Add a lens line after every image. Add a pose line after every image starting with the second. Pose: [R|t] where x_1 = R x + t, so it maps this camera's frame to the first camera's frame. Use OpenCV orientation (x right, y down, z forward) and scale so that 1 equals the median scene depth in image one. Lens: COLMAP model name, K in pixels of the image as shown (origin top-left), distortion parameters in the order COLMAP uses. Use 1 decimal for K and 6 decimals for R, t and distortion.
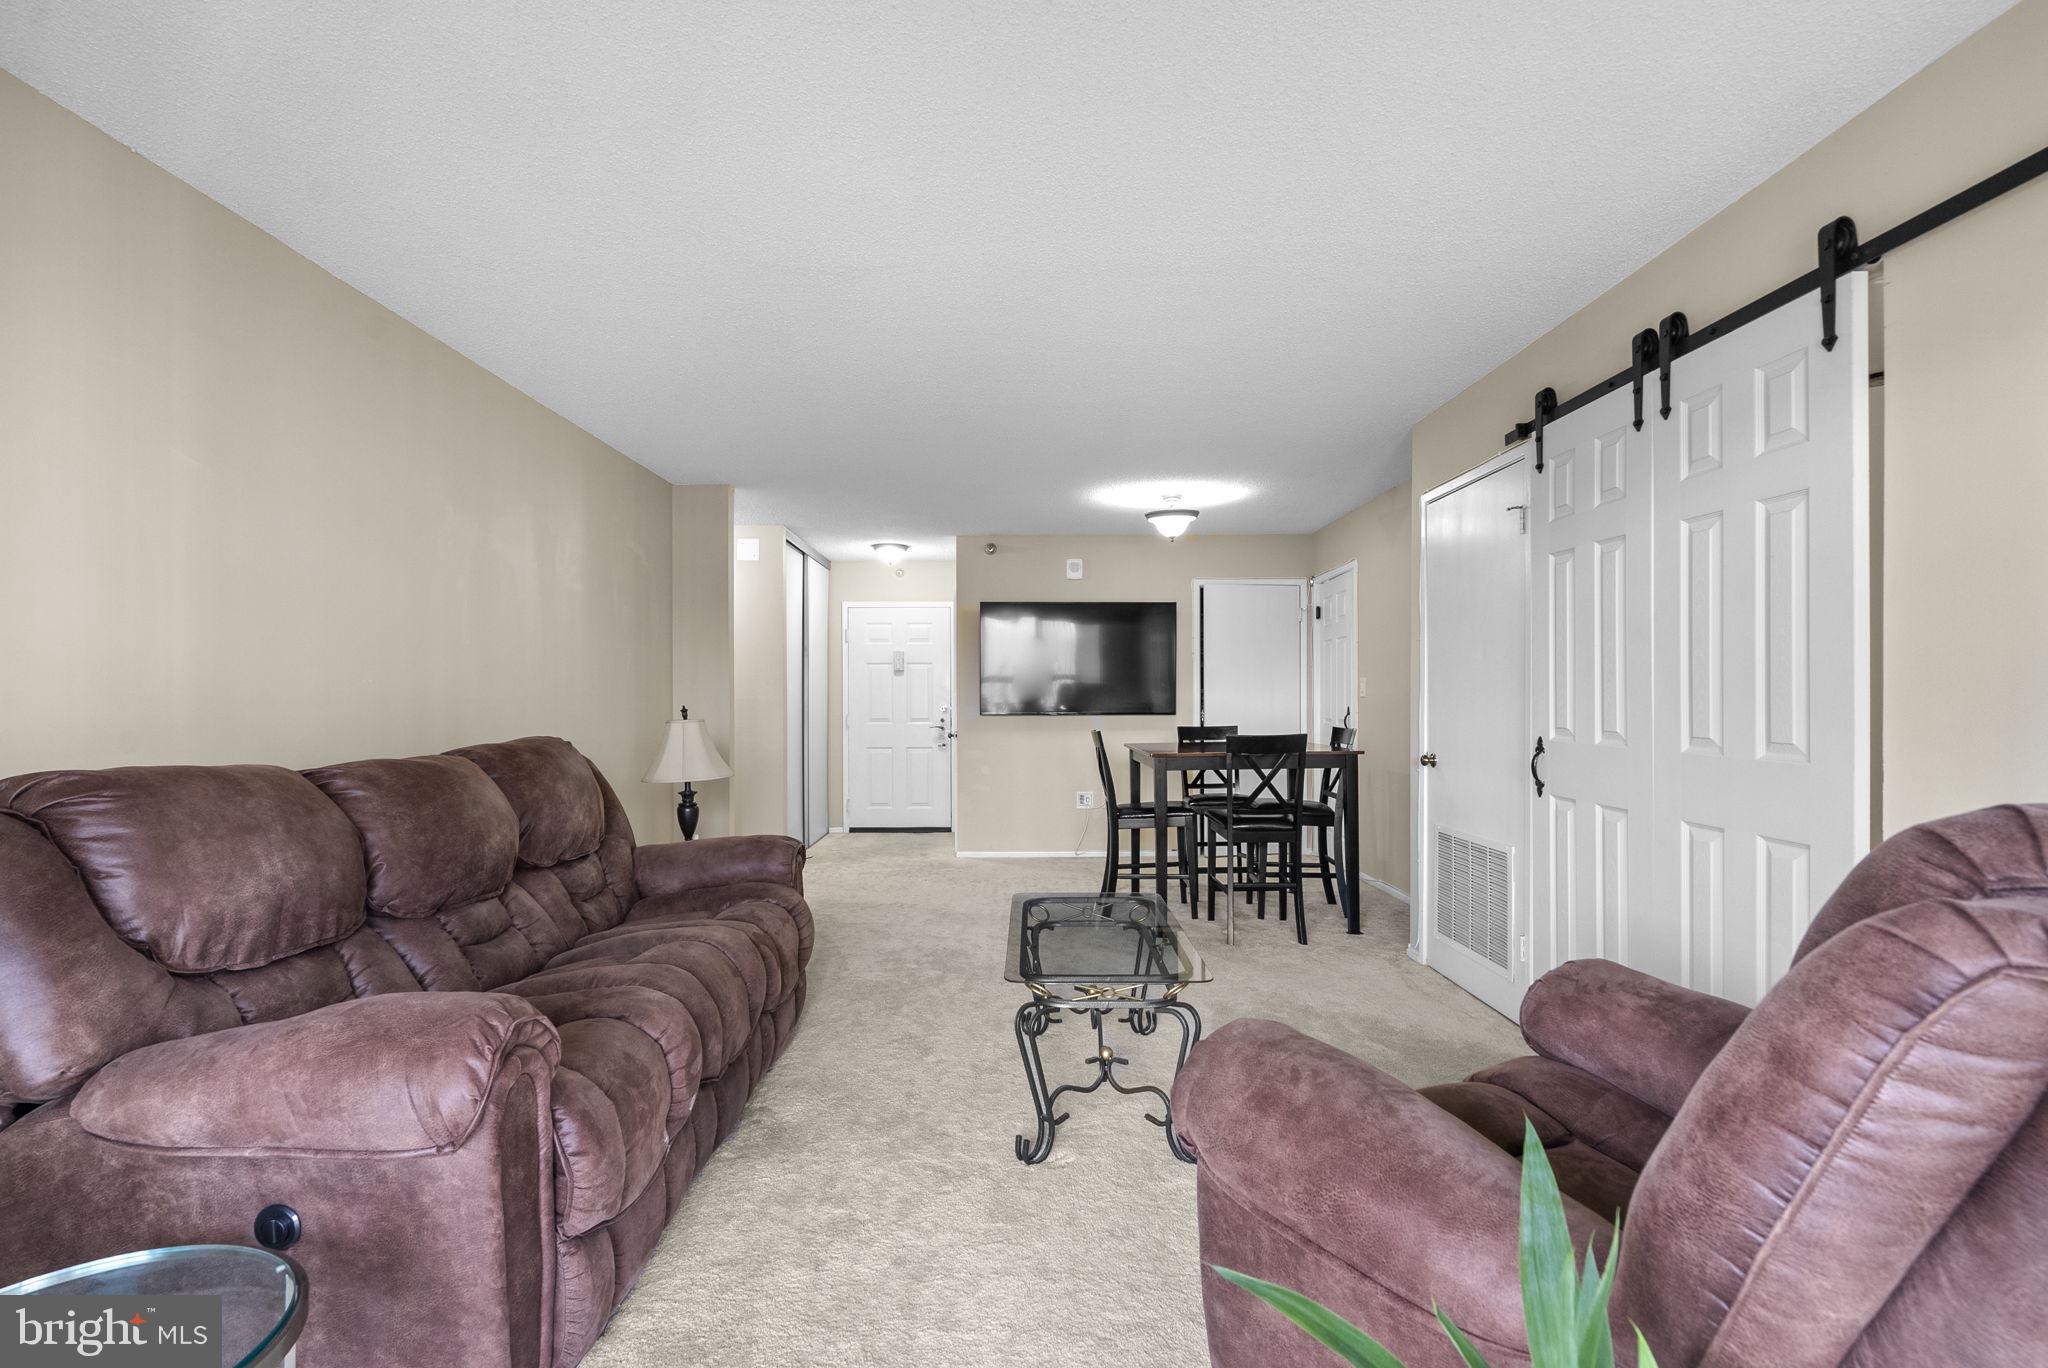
lens RADIAL K [[948.4, 0, 1031.9], [0, 948.4, 694.4], [0, 0, 1]] dist [0.000171, 0.000873]
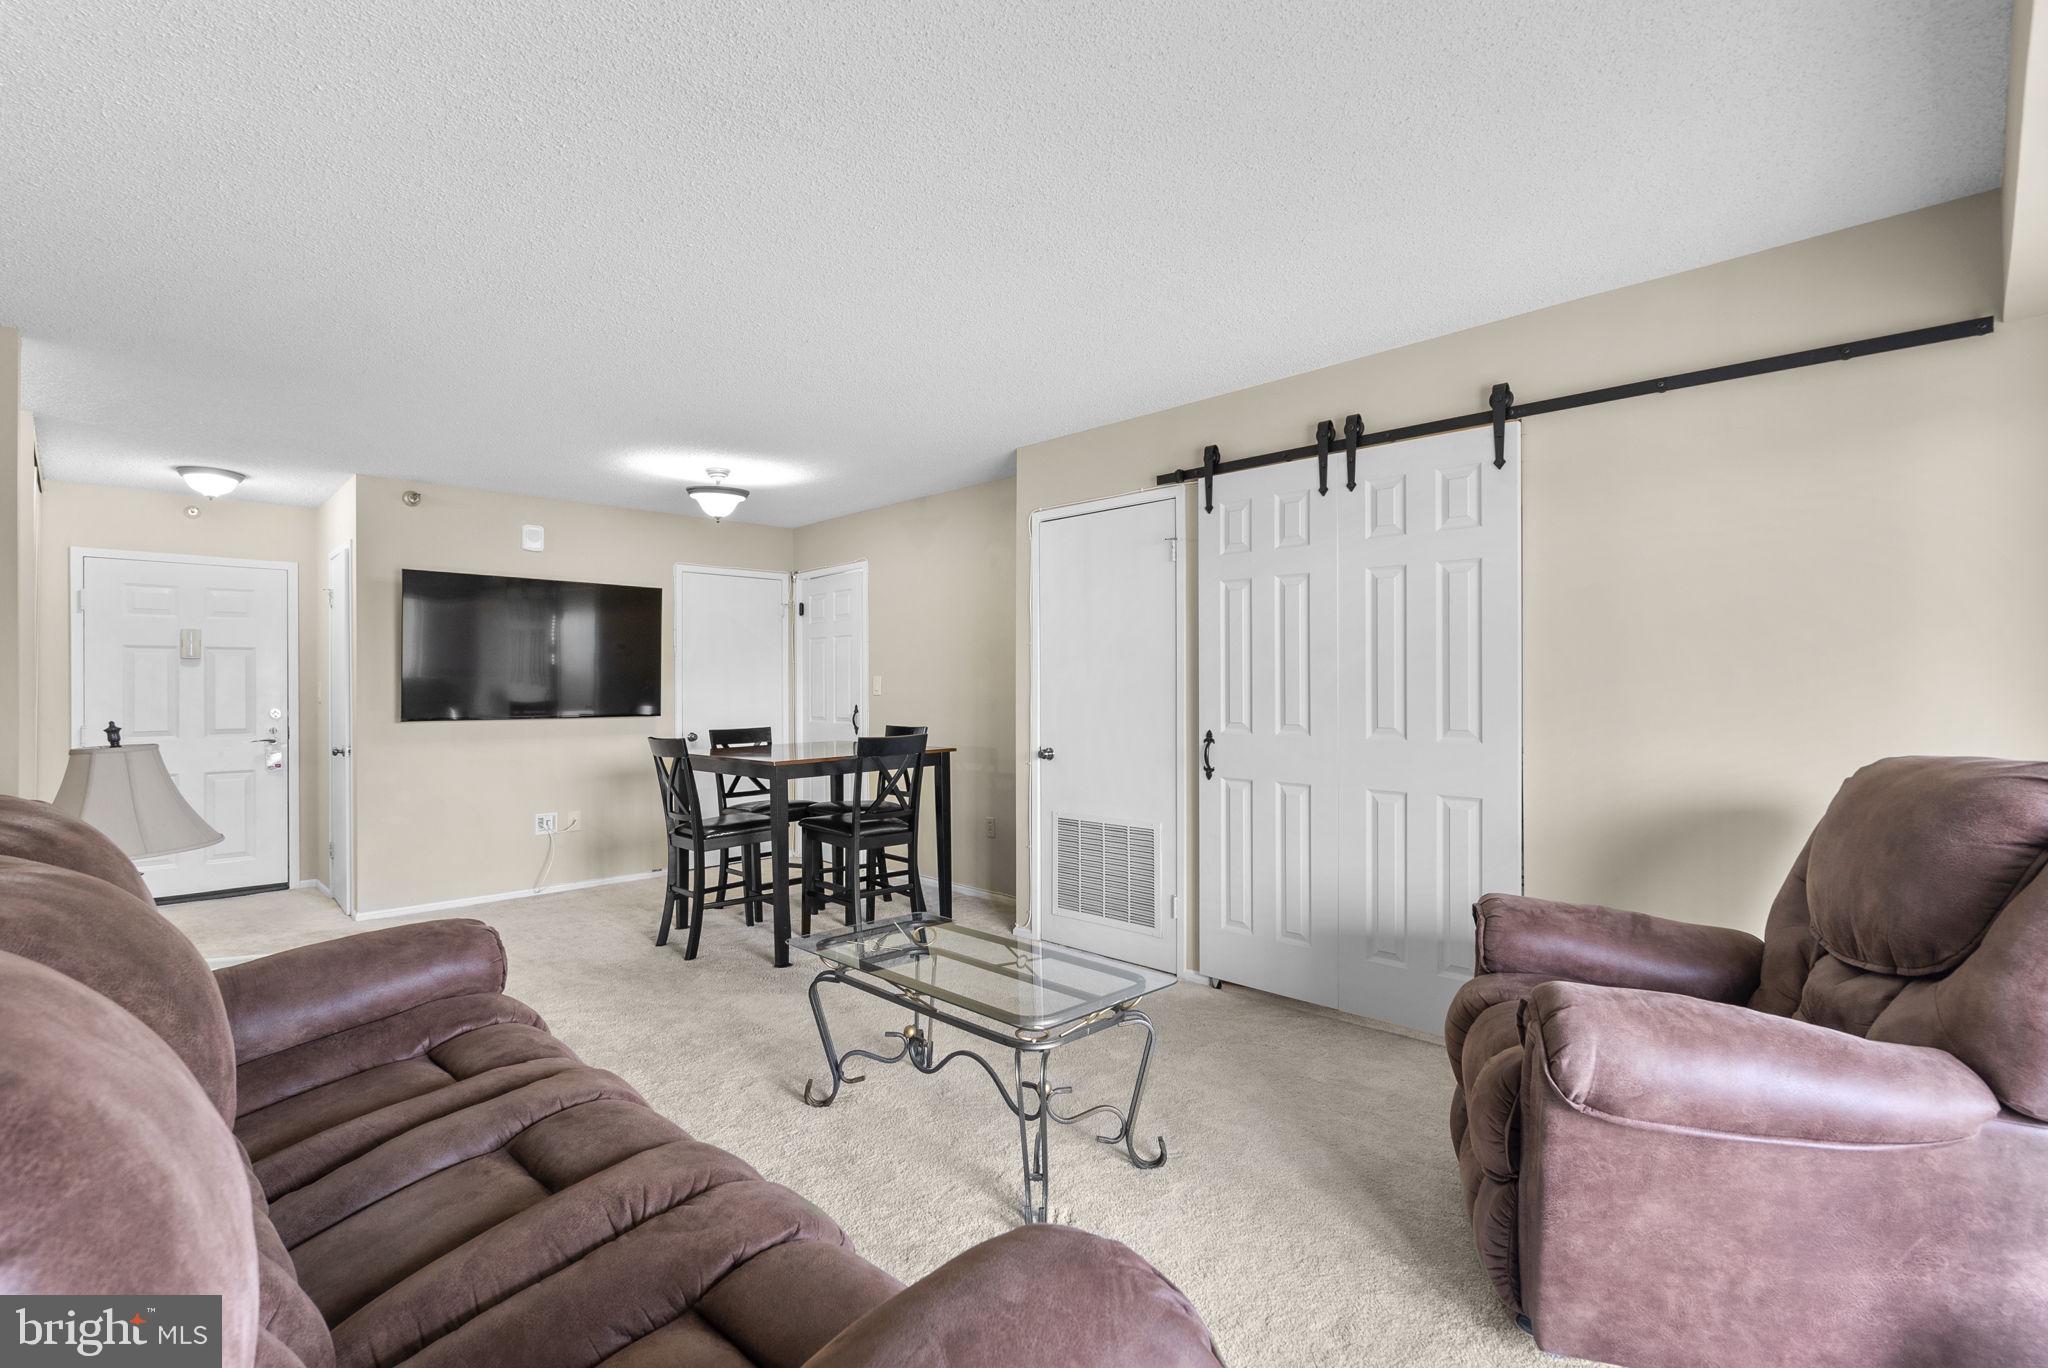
lens RADIAL K [[948.4, 0, 1031.9], [0, 948.4, 694.4], [0, 0, 1]] dist [0.000171, 0.000873]
pose [[0.714739, -0.006057, 0.699365, -0.361196], [0.000849, 0.999969, 0.007793, -0.008780], [-0.699391, -0.004976, 0.714722, 0.216381]]
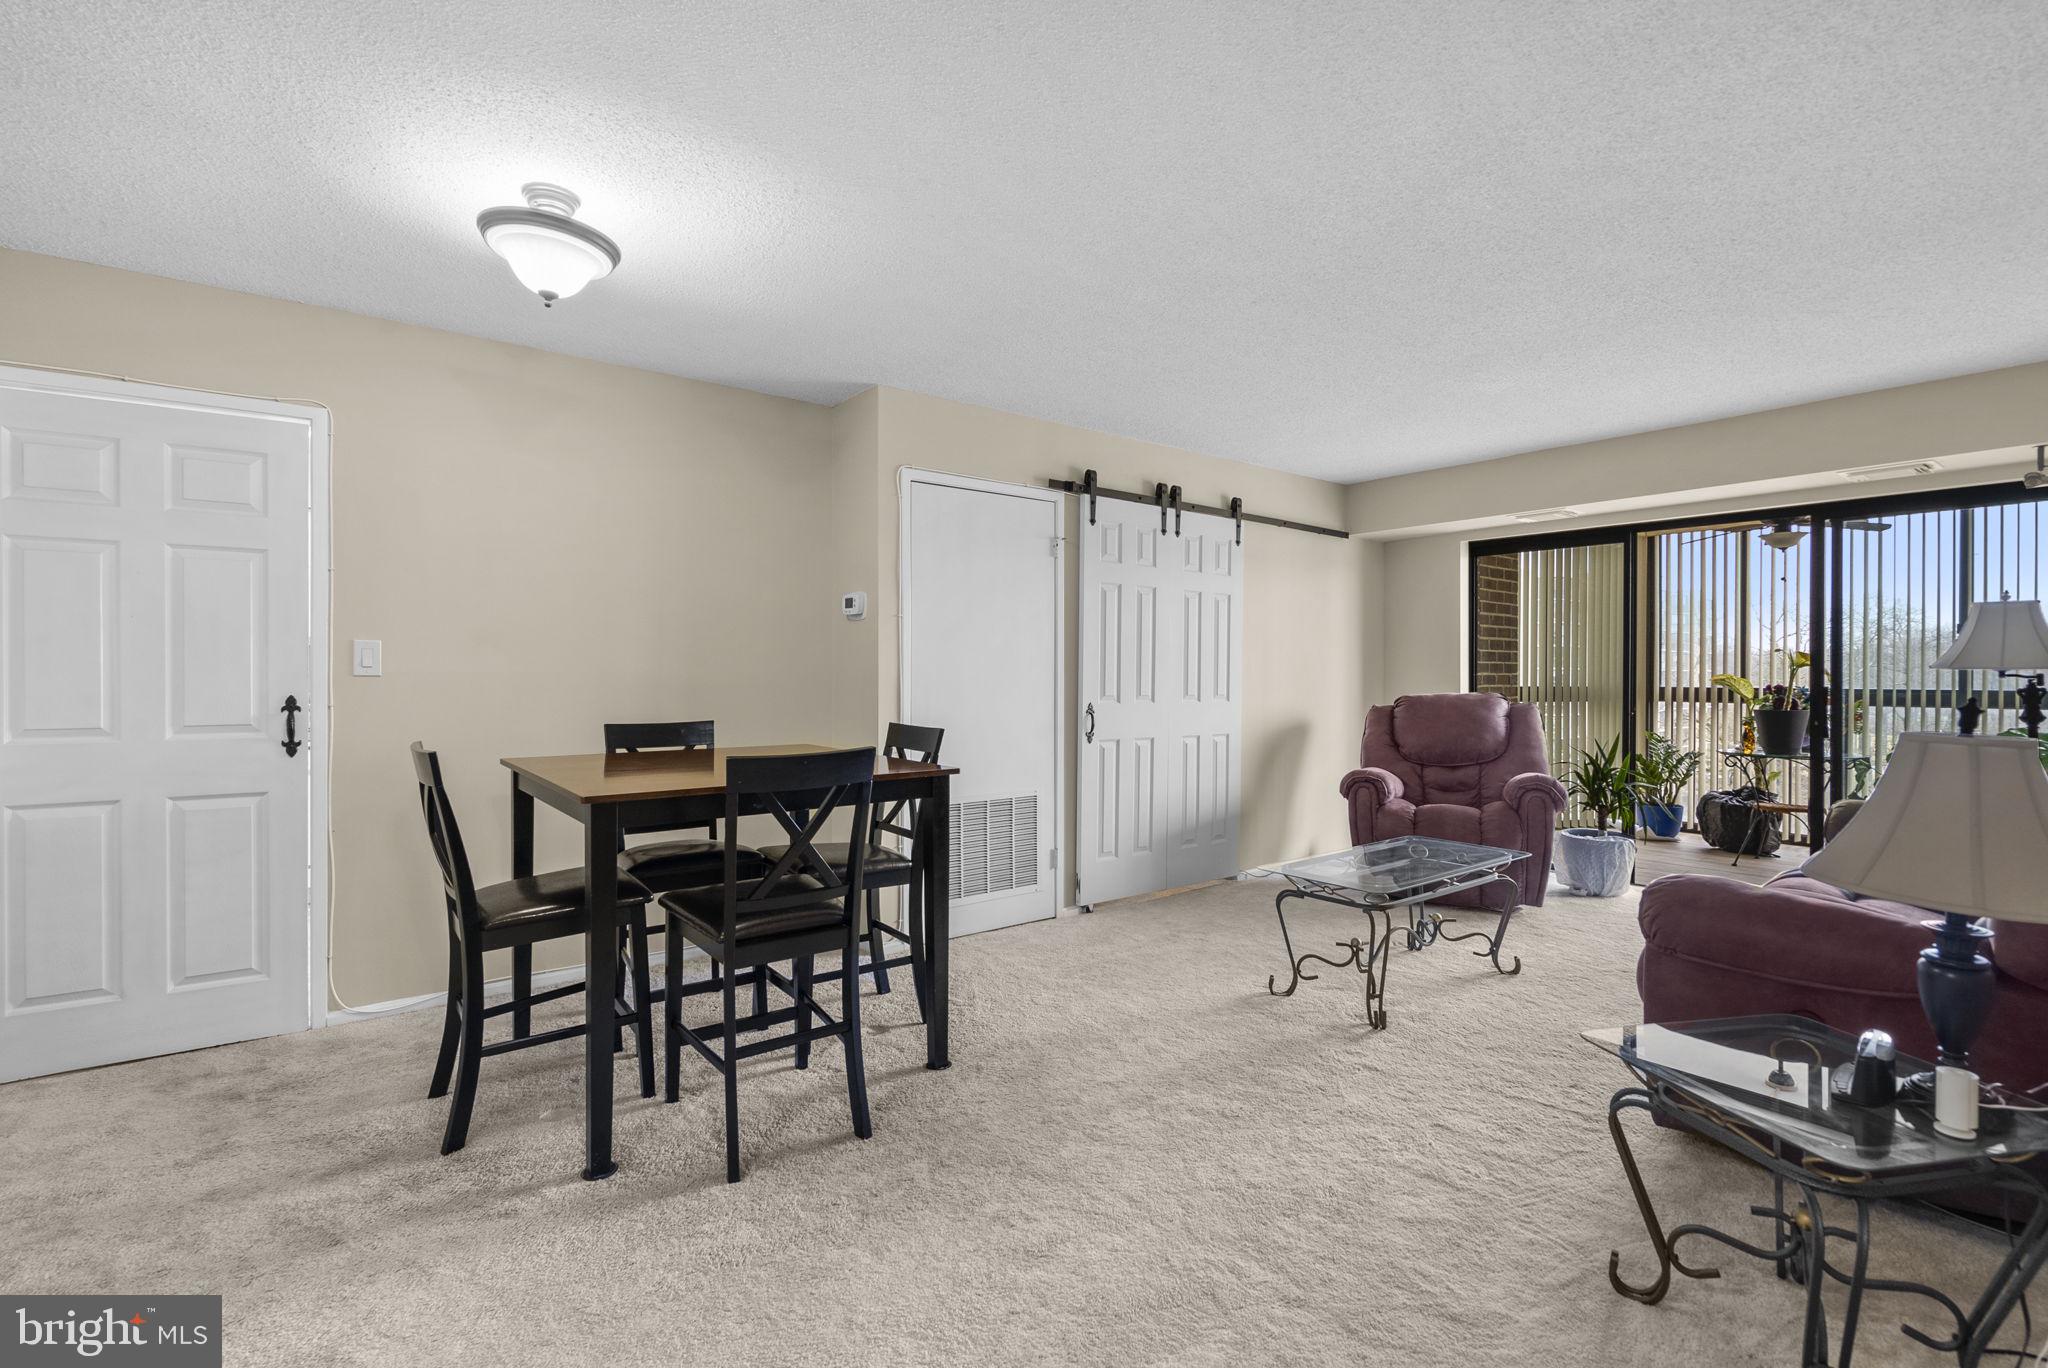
lens RADIAL K [[987.2, 0, 1024.0], [0, 987.2, 684.0], [0, 0, 1]] dist [-0.002222, 0.000027]
pose [[-0.619059, -0.009329, 0.785289, -0.464201], [-0.005123, 0.999956, 0.007840, 0.002177], [-0.785328, 0.000830, -0.619080, 1.542086]]
